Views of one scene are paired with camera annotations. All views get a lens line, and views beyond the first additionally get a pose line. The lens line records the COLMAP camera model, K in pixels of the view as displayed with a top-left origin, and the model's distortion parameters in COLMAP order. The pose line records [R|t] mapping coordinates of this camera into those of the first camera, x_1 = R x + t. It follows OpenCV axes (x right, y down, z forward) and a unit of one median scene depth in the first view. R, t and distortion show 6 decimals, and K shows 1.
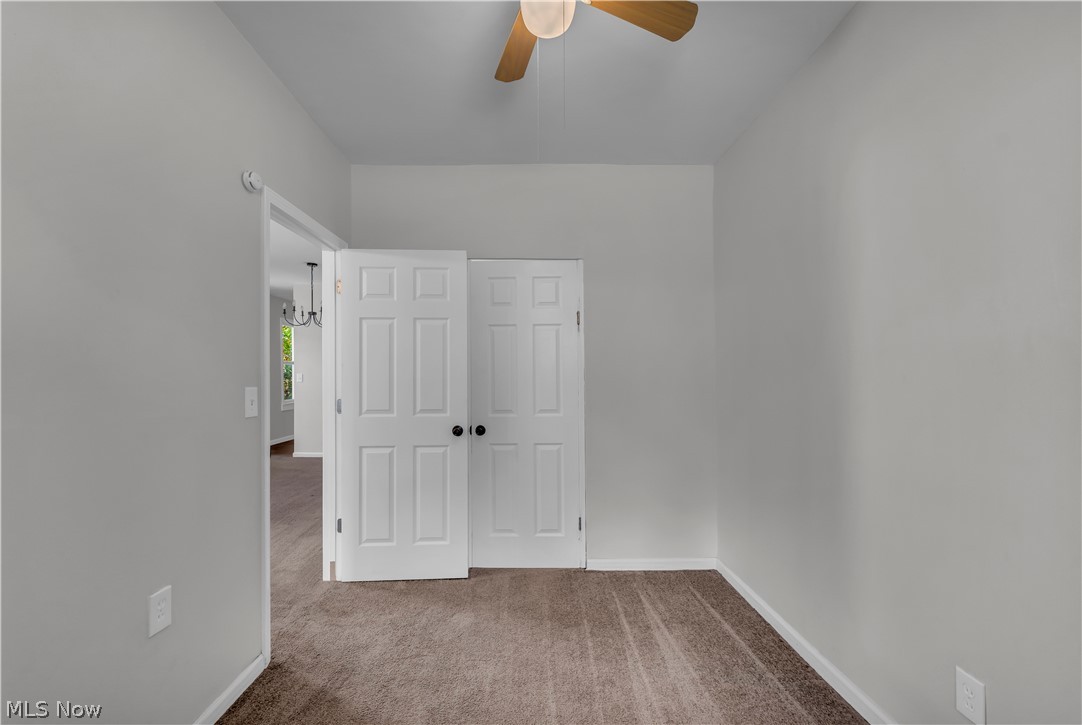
lens RADIAL K [[441.2, 0, 541.0], [0, 441.2, 362.5], [0, 0, 1]] dist [-0.001280, -0.000365]
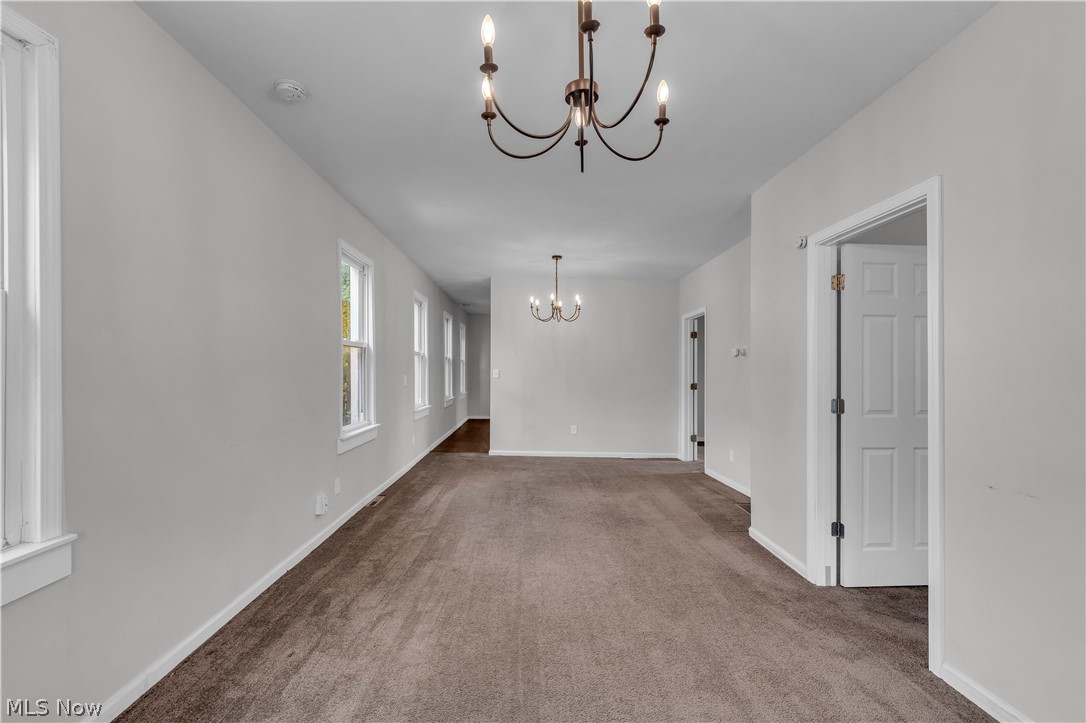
lens RADIAL K [[442.4, 0, 536.8], [0, 442.4, 368.8], [0, 0, 1]] dist [-0.000942, -0.000290]
pose [[0.999662, 0.013193, 0.022419, -1.029647], [-0.013594, 0.999748, 0.017846, 0.008515], [-0.022178, -0.018145, 0.999589, 0.047868]]
